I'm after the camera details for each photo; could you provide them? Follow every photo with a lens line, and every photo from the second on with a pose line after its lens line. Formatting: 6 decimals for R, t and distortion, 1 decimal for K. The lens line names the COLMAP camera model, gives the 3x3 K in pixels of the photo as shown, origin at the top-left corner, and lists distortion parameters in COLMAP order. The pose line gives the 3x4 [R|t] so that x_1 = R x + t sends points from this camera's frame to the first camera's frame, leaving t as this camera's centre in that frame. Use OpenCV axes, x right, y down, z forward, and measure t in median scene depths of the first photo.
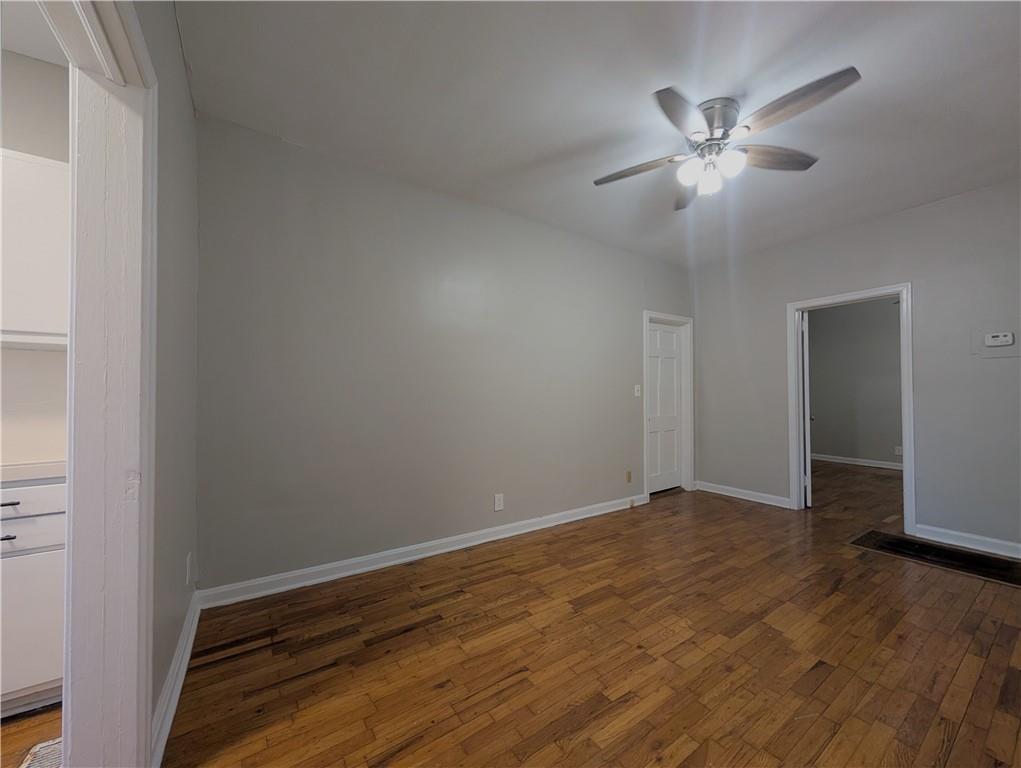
lens RADIAL K [[386.9, 0, 508.8], [0, 386.9, 389.7], [0, 0, 1]] dist [-0.001817, -0.000094]
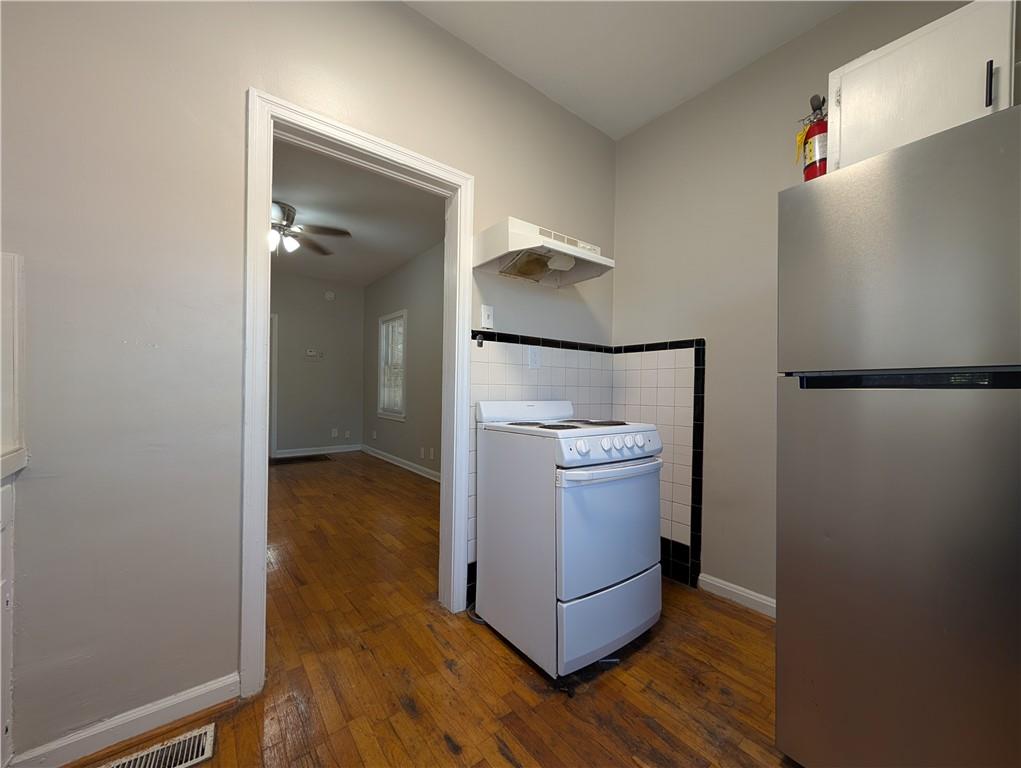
lens RADIAL K [[386.9, 0, 508.8], [0, 386.9, 389.7], [0, 0, 1]] dist [-0.001817, -0.000094]
pose [[-0.083743, -0.008786, 0.996449, -1.302169], [-0.031524, 0.999484, 0.006164, 0.032967], [-0.995989, -0.030896, -0.083976, 0.147223]]
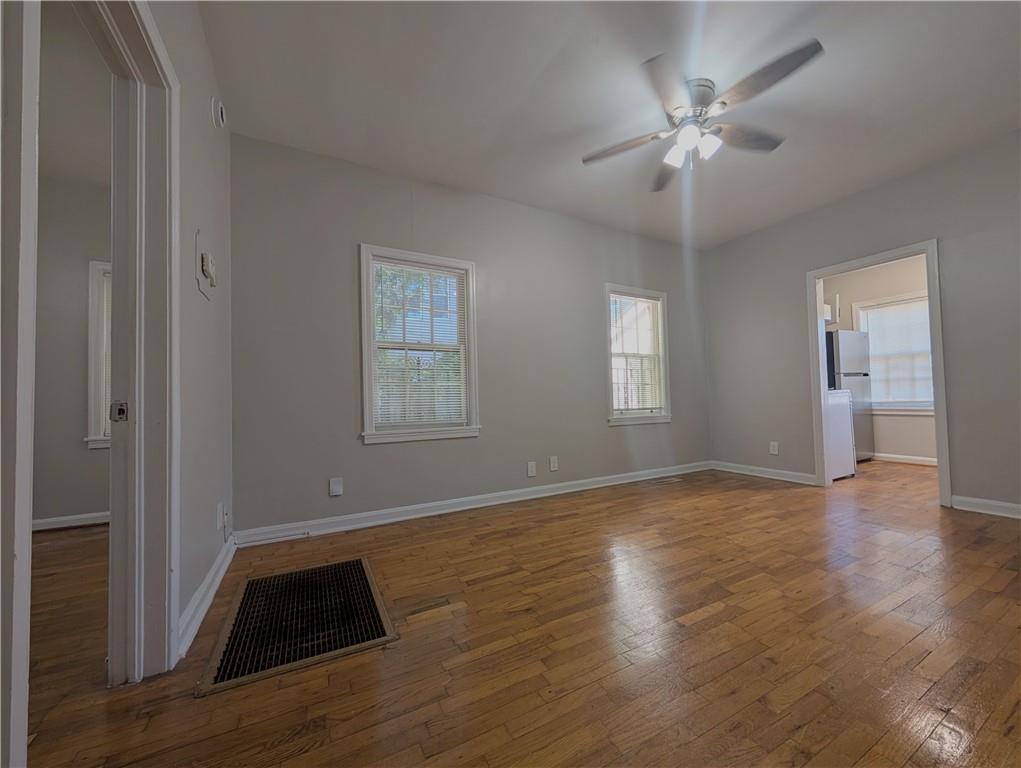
lens RADIAL K [[386.9, 0, 508.8], [0, 386.9, 389.7], [0, 0, 1]] dist [-0.001817, -0.000094]
pose [[-0.994577, 0.024043, 0.101185, 1.012131], [0.019881, 0.998922, -0.041949, 0.157911], [-0.102085, -0.039710, -0.993983, 2.261449]]
